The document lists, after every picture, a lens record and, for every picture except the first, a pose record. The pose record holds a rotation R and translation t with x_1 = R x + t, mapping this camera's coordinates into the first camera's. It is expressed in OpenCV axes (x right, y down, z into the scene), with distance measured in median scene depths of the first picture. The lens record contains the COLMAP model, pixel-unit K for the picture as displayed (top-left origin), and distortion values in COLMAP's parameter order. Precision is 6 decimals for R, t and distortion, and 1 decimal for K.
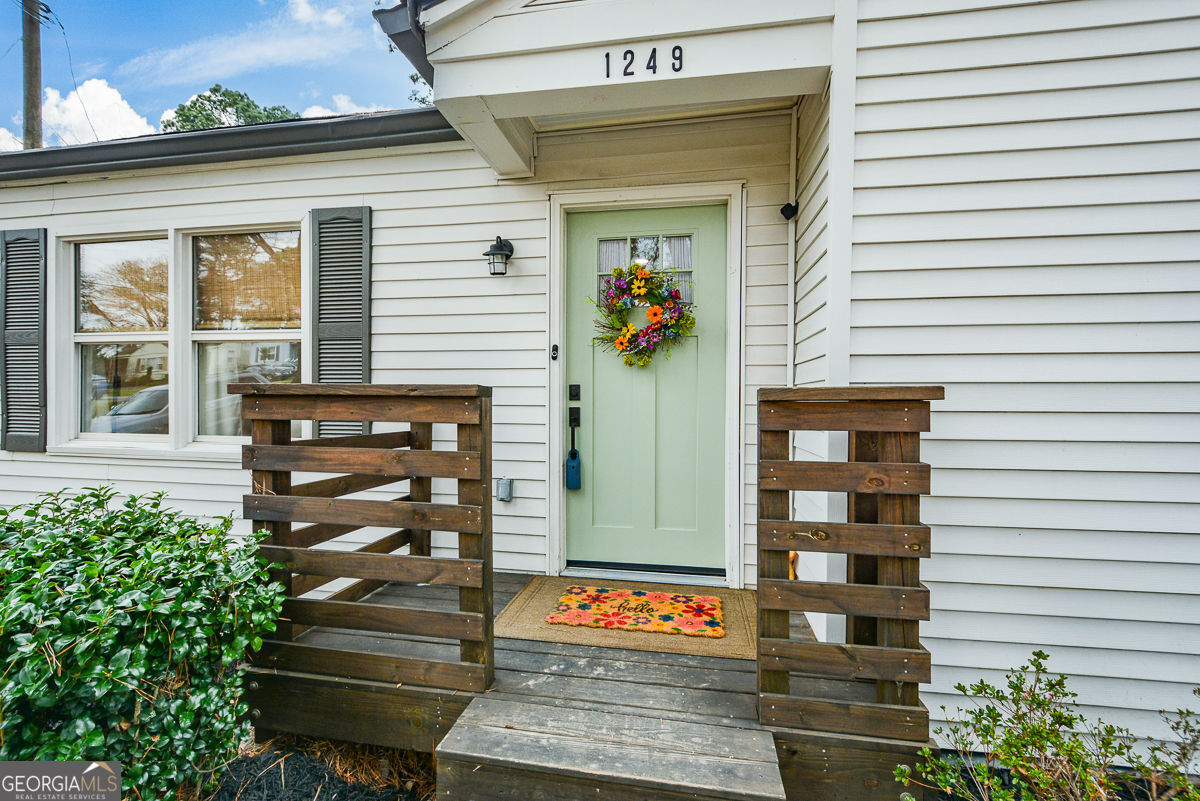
lens RADIAL K [[541.6, 0, 592.5], [0, 541.6, 404.3], [0, 0, 1]] dist [0.001702, -0.000098]
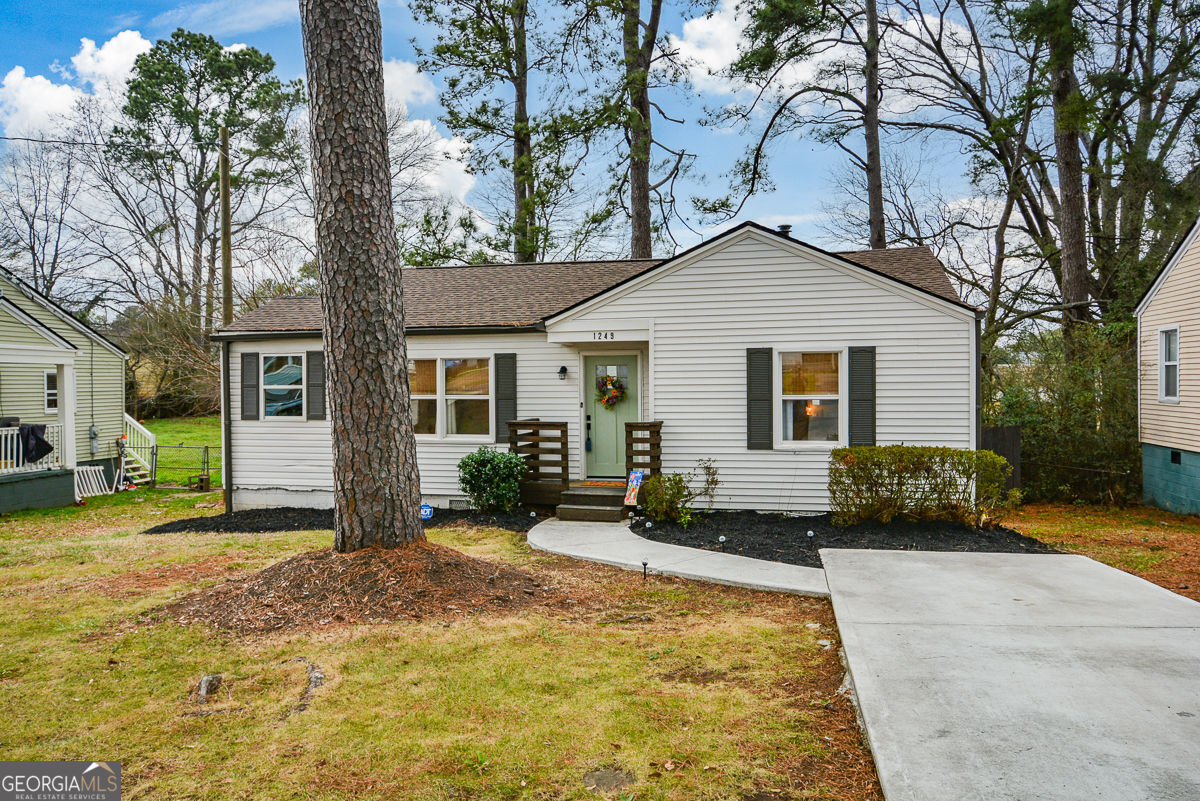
lens RADIAL K [[818.8, 0, 601.0], [0, 818.8, 396.9], [0, 0, 1]] dist [-0.001966, -0.000295]
pose [[0.998937, -0.016161, -0.043181, 0.233477], [0.016763, 0.999767, 0.013618, -0.201256], [0.042951, -0.014328, 0.998974, -3.526473]]
